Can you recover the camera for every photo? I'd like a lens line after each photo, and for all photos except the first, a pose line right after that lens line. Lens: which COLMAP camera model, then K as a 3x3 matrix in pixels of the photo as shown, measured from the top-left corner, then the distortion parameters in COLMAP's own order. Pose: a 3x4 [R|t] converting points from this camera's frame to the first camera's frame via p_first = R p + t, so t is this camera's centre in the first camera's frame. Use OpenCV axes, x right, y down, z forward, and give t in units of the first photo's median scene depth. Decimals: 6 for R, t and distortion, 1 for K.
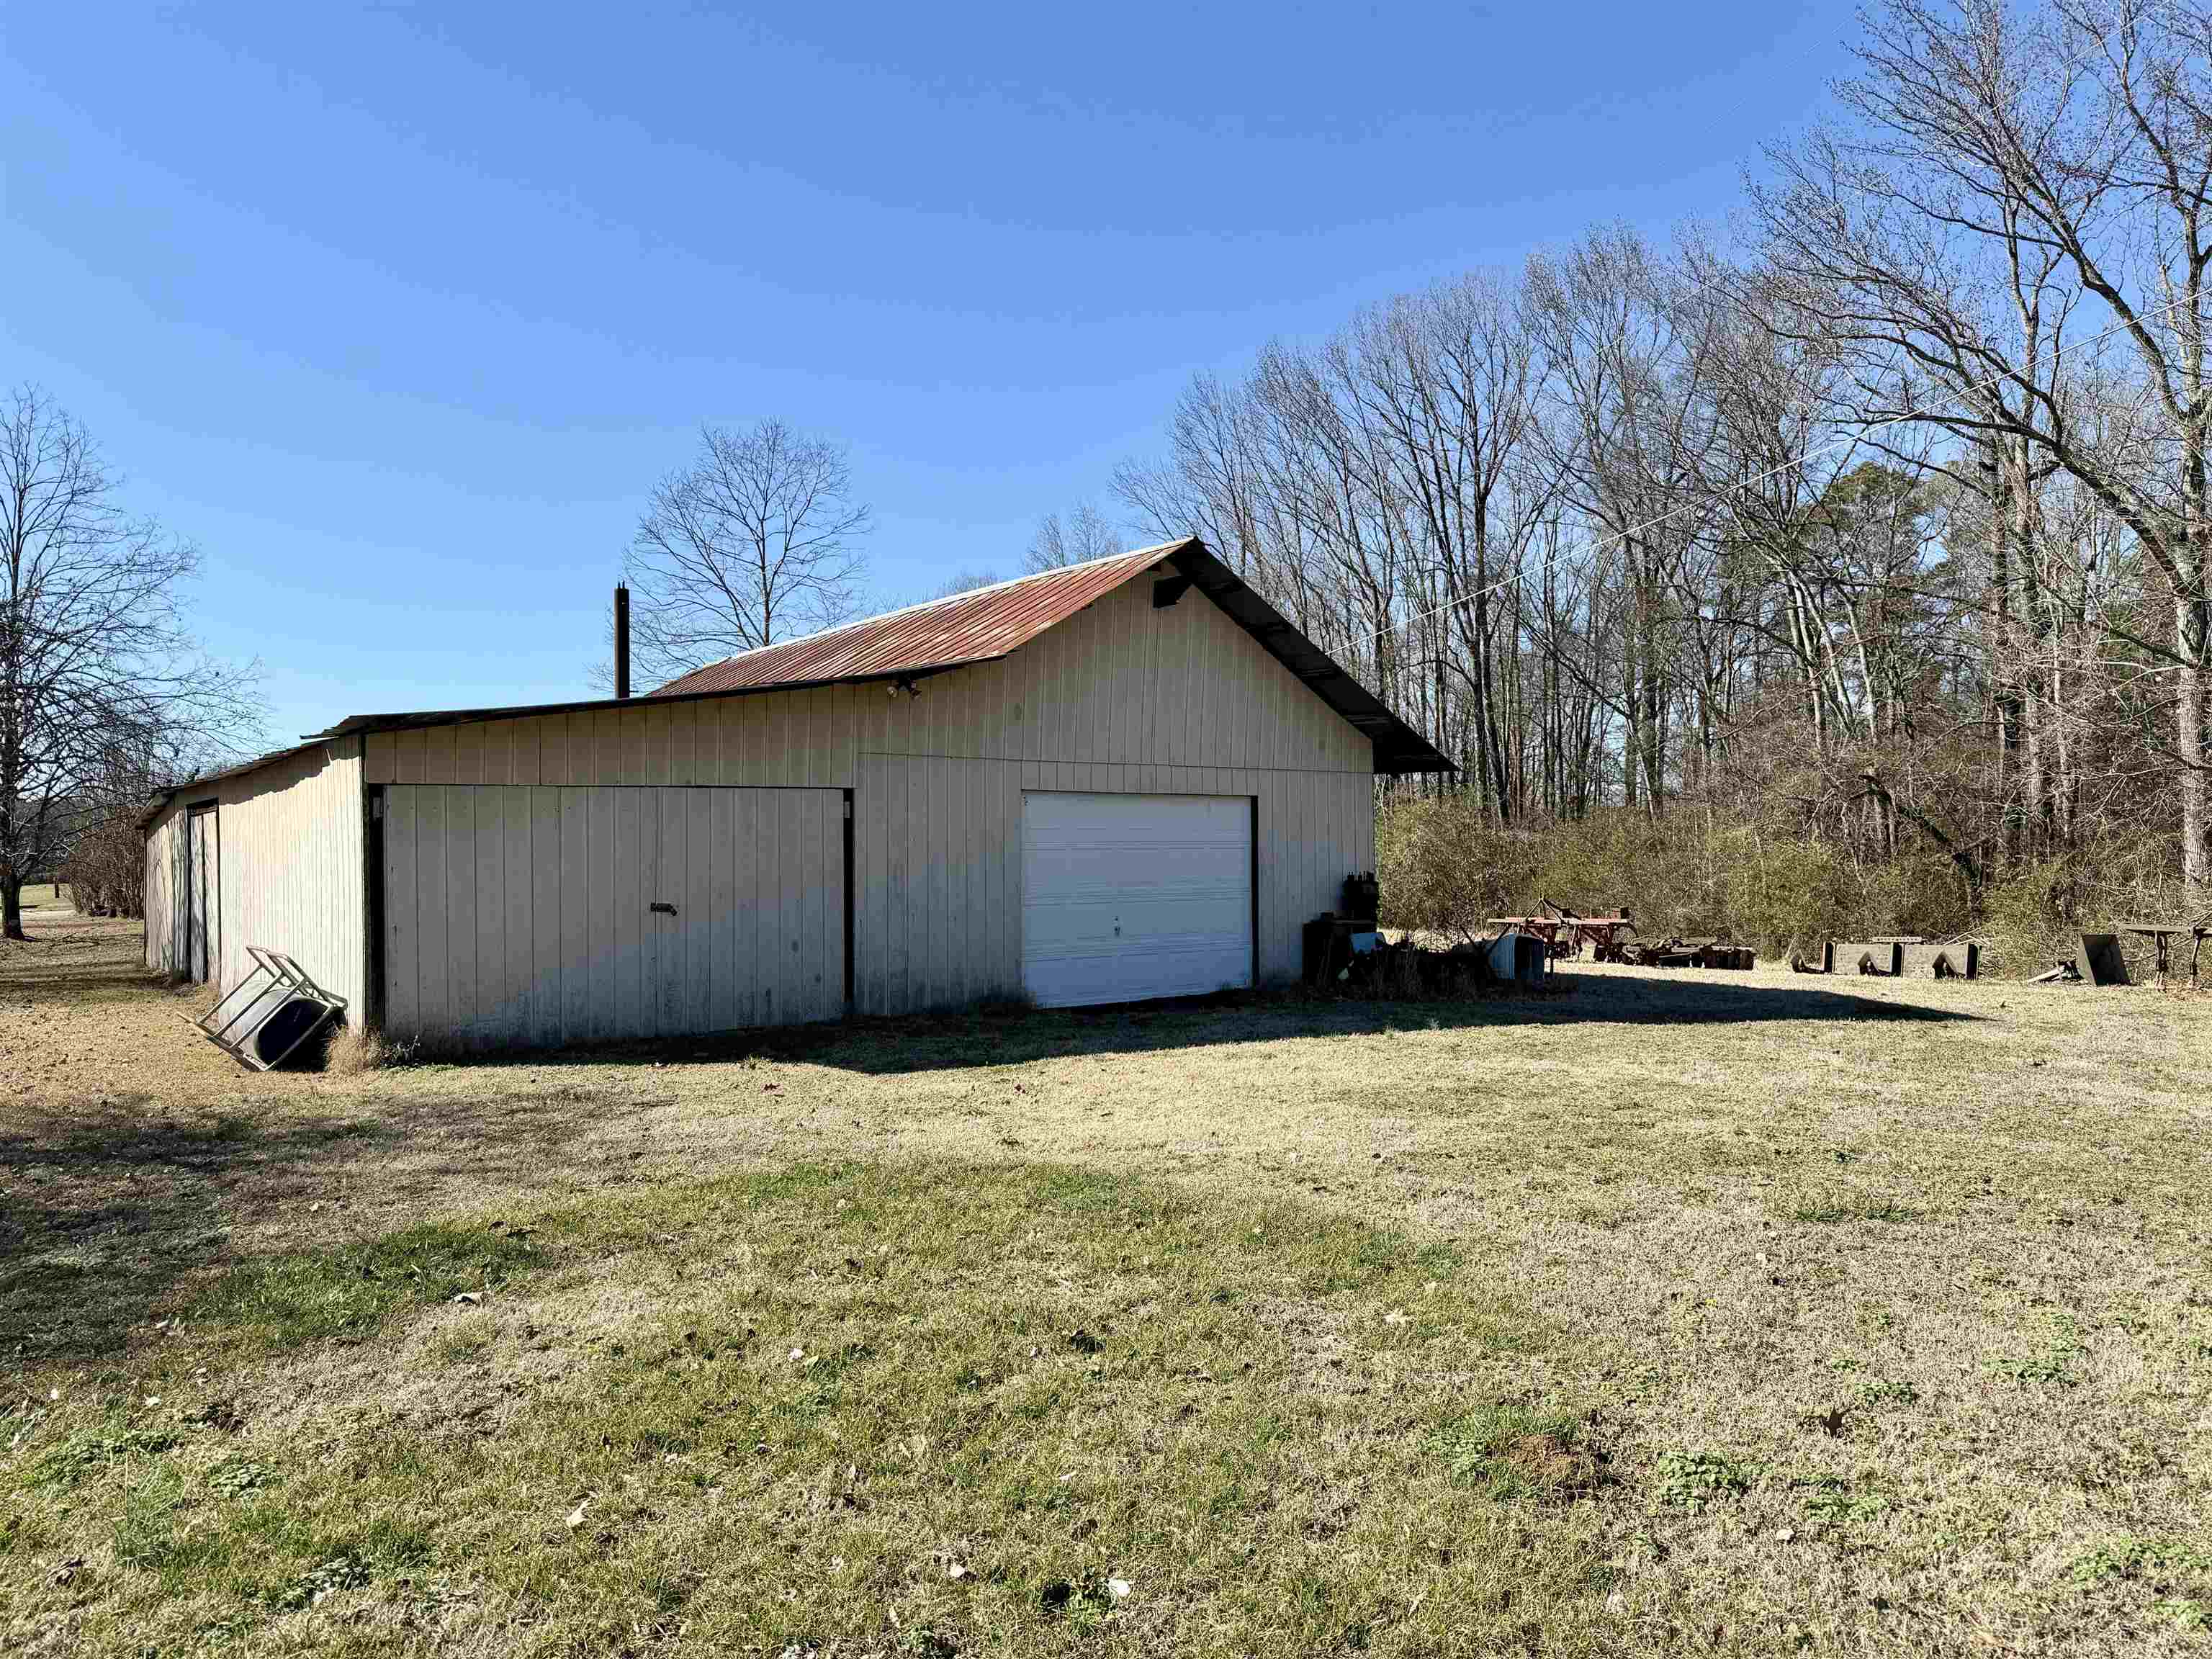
lens RADIAL K [[1560.6, 0, 1104.2], [0, 1560.6, 833.5], [0, 0, 1]] dist [0.057173, 0.001705]
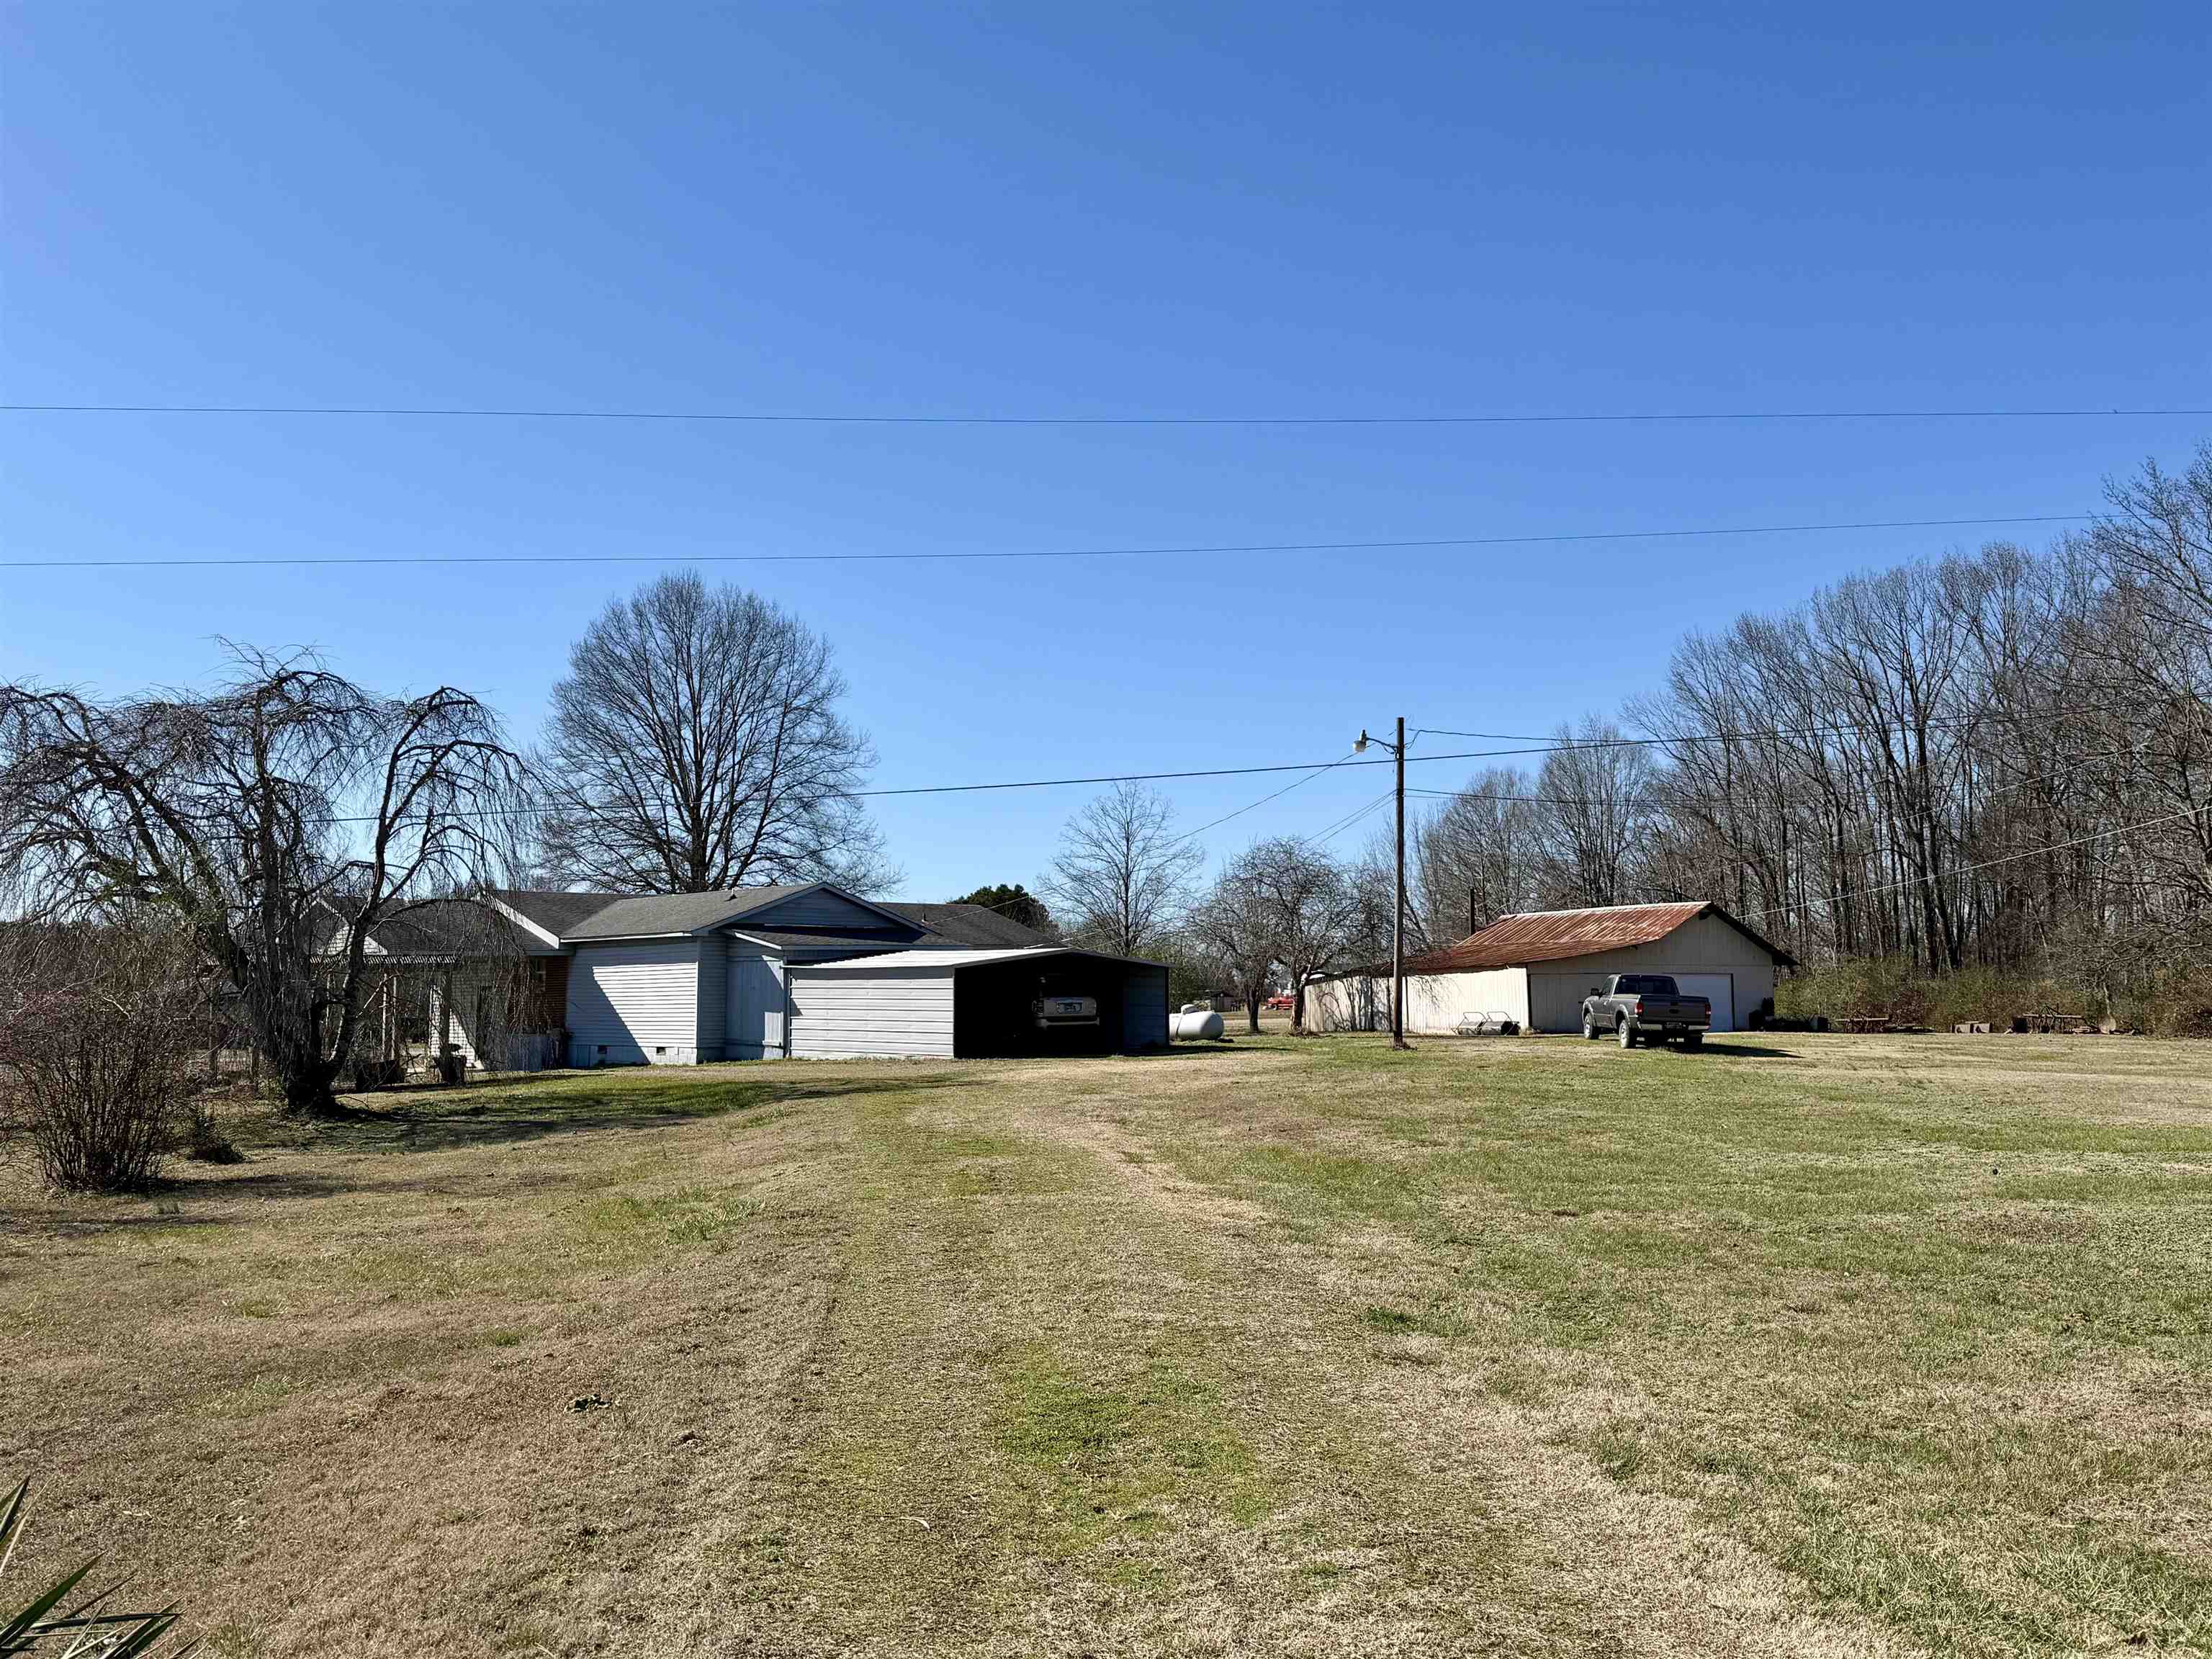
lens RADIAL K [[1969.6, 0, 1105.0], [0, 1969.6, 829.8], [0, 0, 1]] dist [0.019968, 0.004297]
pose [[0.975616, -0.018630, -0.218693, -0.229884], [0.002191, 0.997168, -0.075173, -0.013343], [0.219474, 0.072860, 0.972894, -2.770979]]
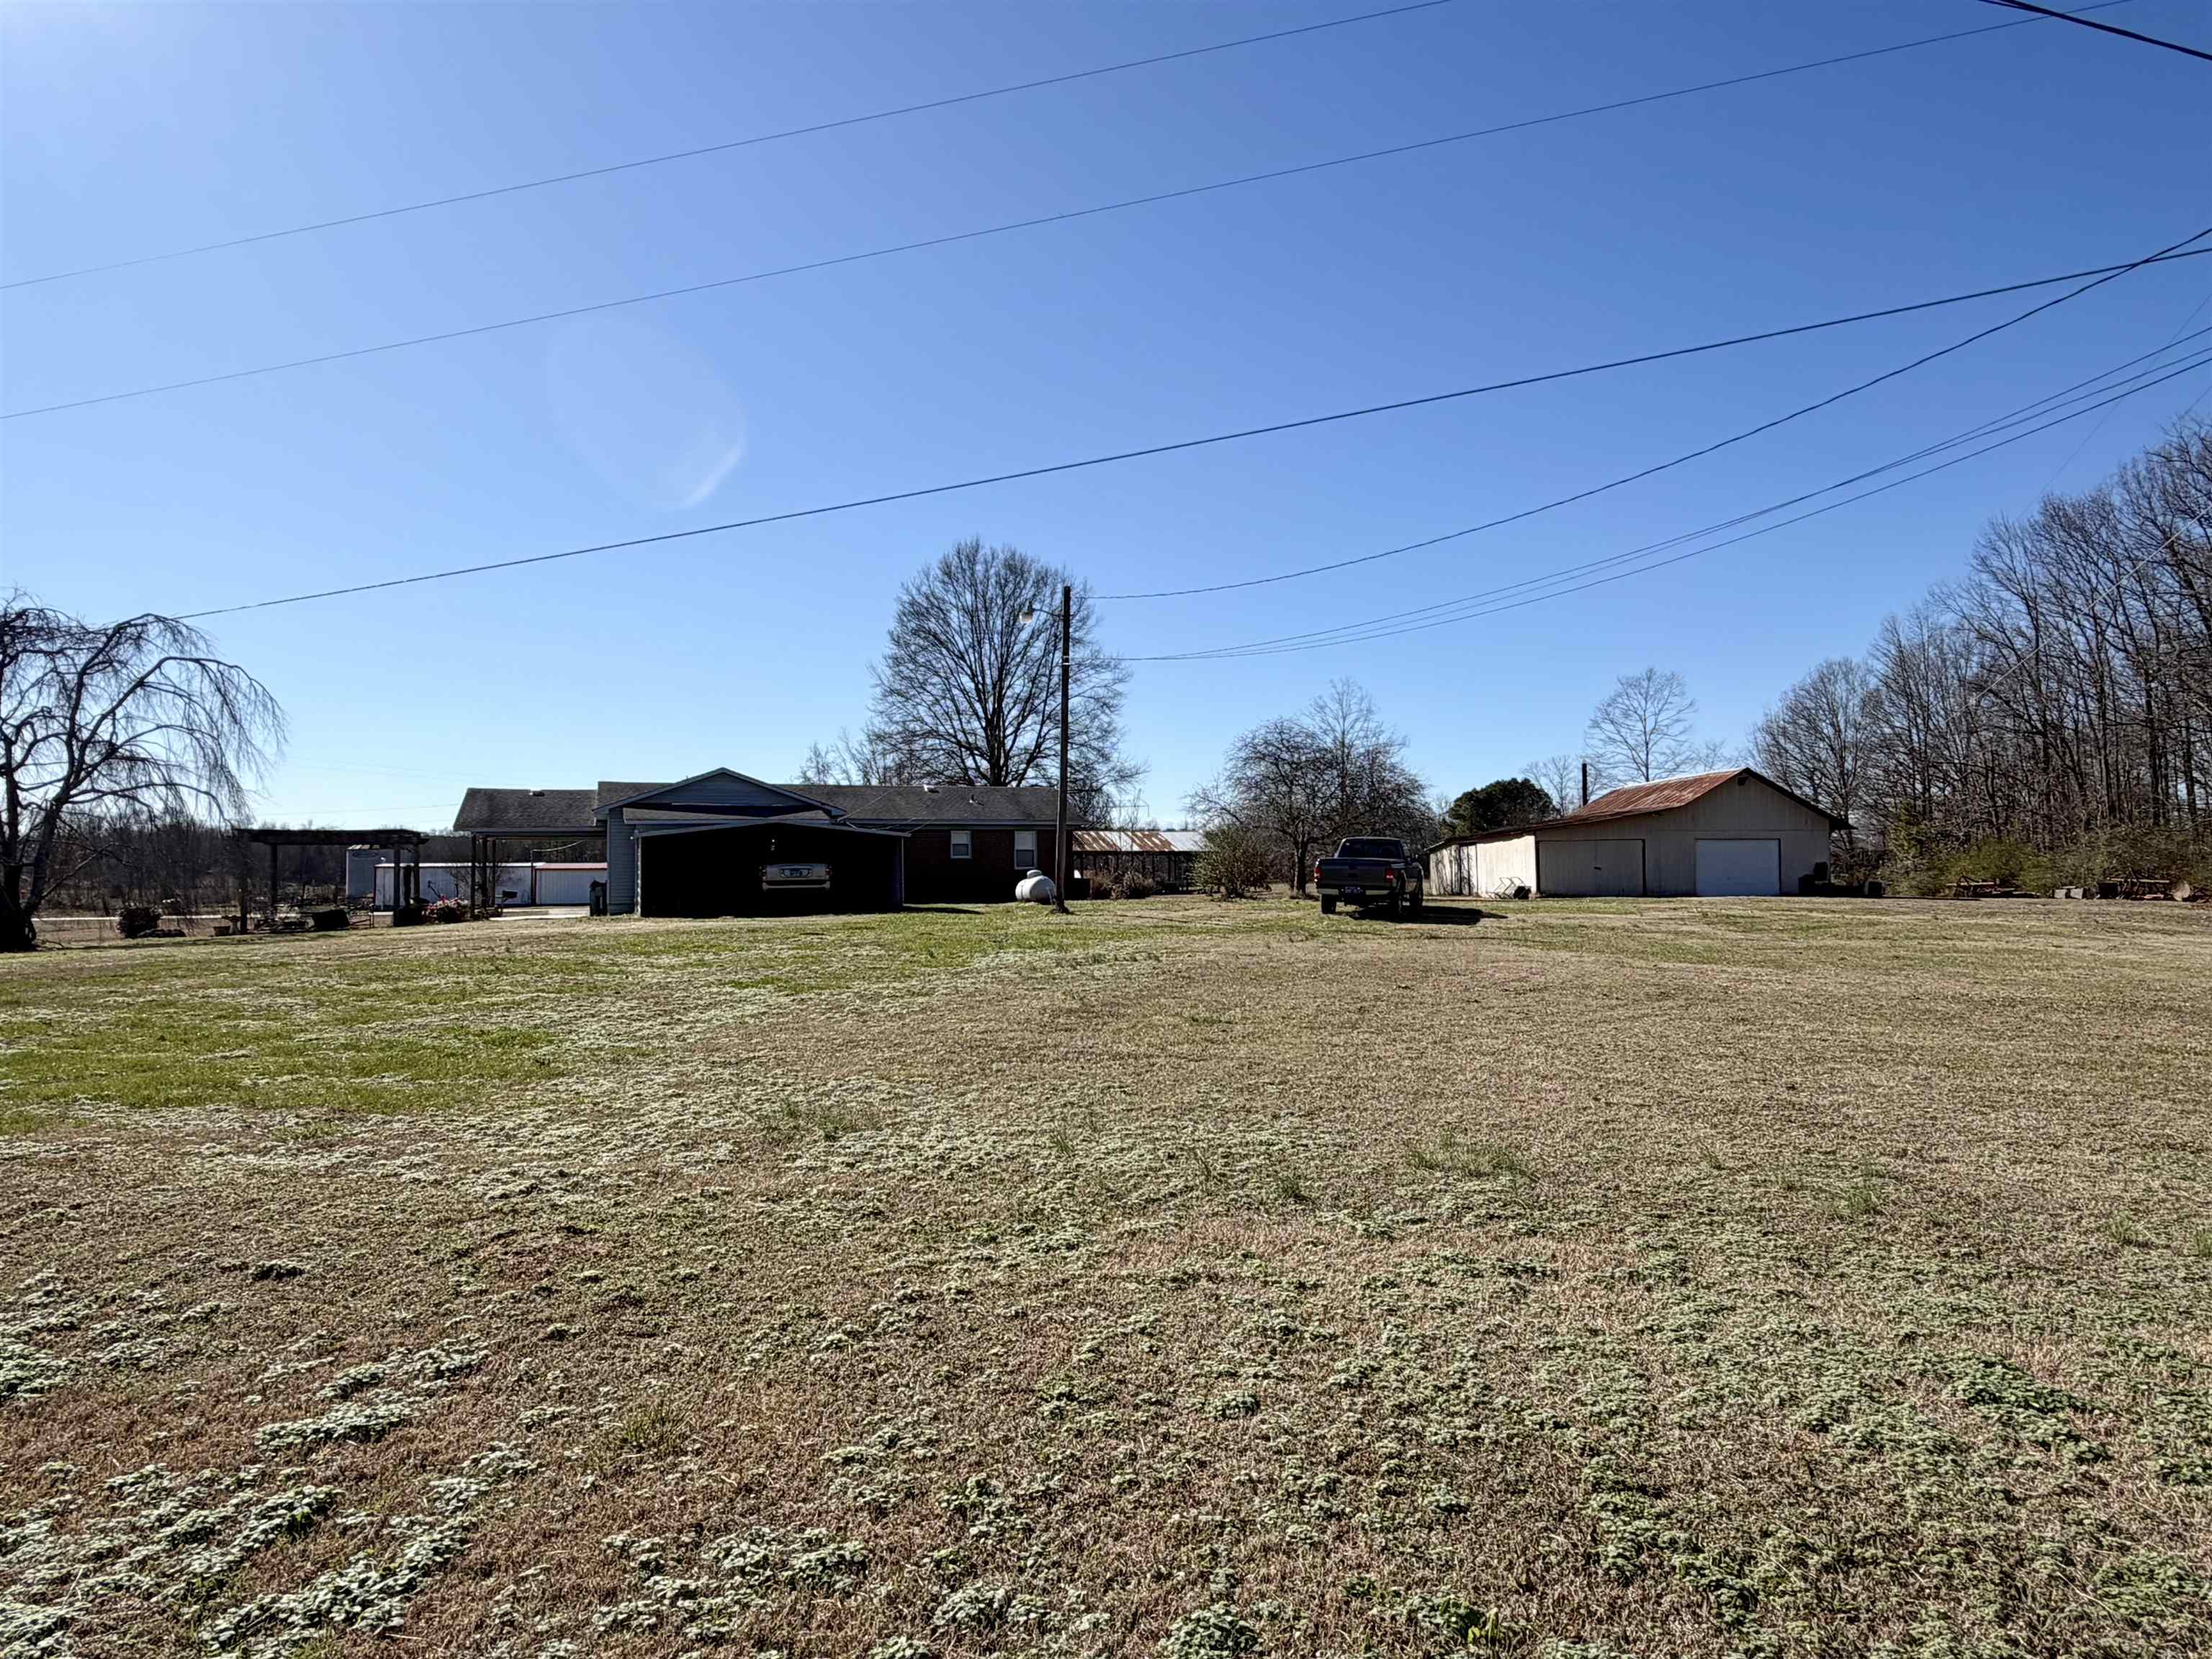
lens RADIAL K [[1423.6, 0, 1098.3], [0, 1423.6, 834.7], [0, 0, 1]] dist [0.004462, 0.001458]
pose [[0.814957, -0.015194, -0.579322, 0.547973], [0.008057, 0.999857, -0.014889, 0.000509], [0.579465, 0.007466, 0.814963, -1.887569]]
